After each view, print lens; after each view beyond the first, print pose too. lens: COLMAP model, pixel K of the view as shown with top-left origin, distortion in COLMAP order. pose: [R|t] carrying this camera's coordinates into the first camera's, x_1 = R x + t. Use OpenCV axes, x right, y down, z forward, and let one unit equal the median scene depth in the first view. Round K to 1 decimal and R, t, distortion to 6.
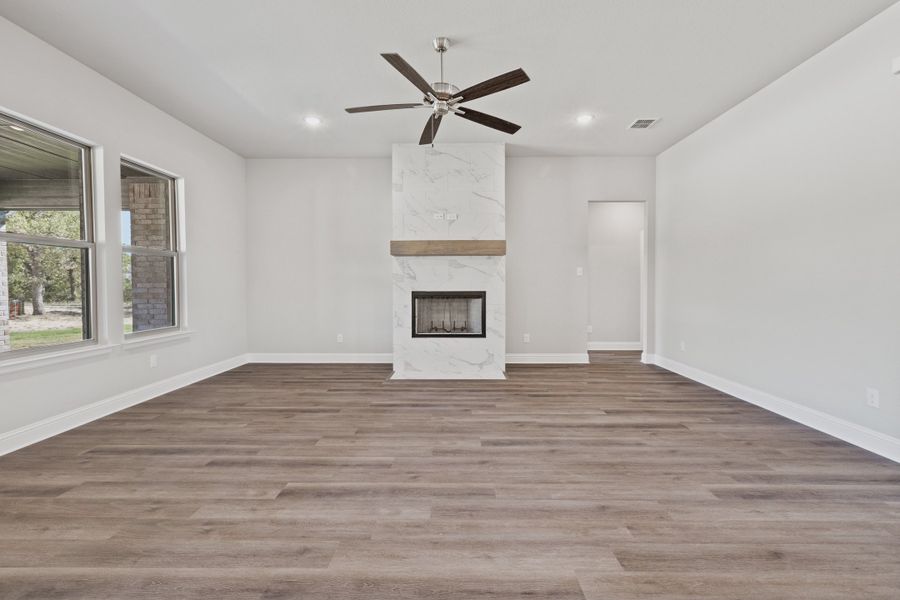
lens RADIAL K [[398.4, 0, 450.0], [0, 398.4, 300.0], [0, 0, 1]] dist [0.001576, -0.000296]
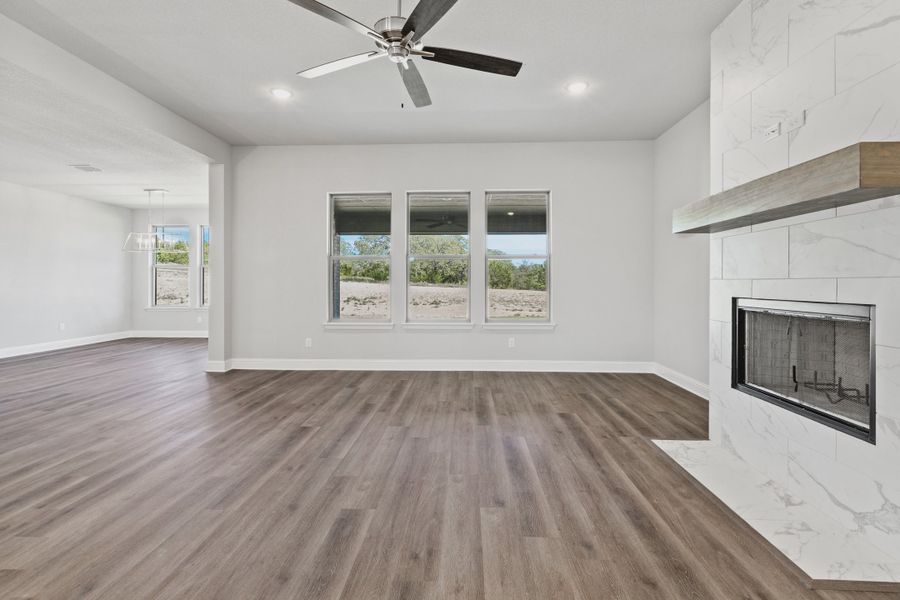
lens RADIAL K [[405.5, 0, 452.1], [0, 405.5, 285.9], [0, 0, 1]] dist [0.001799, 0.000225]
pose [[-0.024004, 0.009582, -0.999666, 0.699427], [-0.040287, 0.999133, 0.010544, -0.042915], [0.998900, 0.040527, -0.023598, 1.047626]]
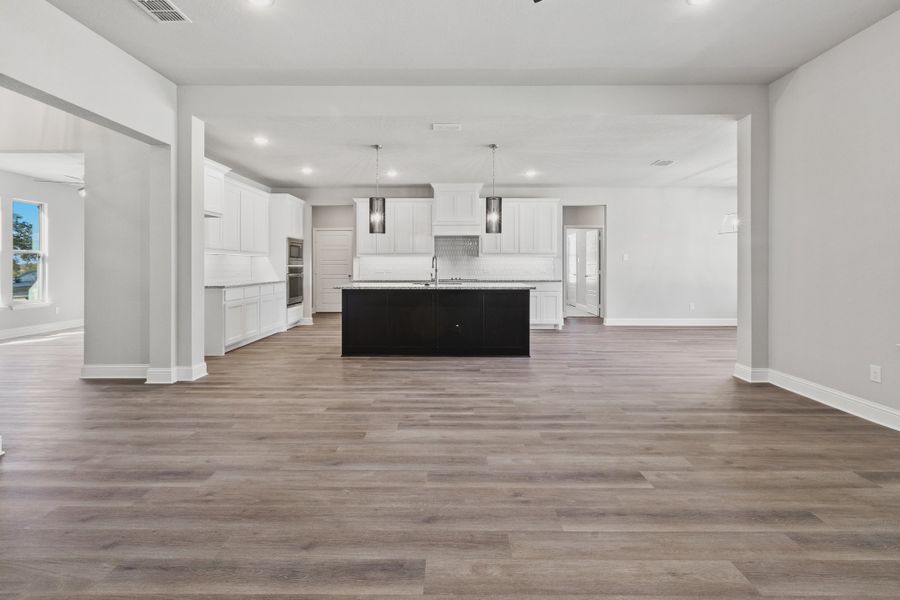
lens RADIAL K [[413.0, 0, 451.8], [0, 413.0, 265.9], [0, 0, 1]] dist [0.002252, -0.000354]
pose [[-0.999921, 0.001809, -0.012448, 0.043361], [0.001333, 0.999271, 0.038153, -0.054821], [0.012508, 0.038133, -0.999194, 1.362547]]
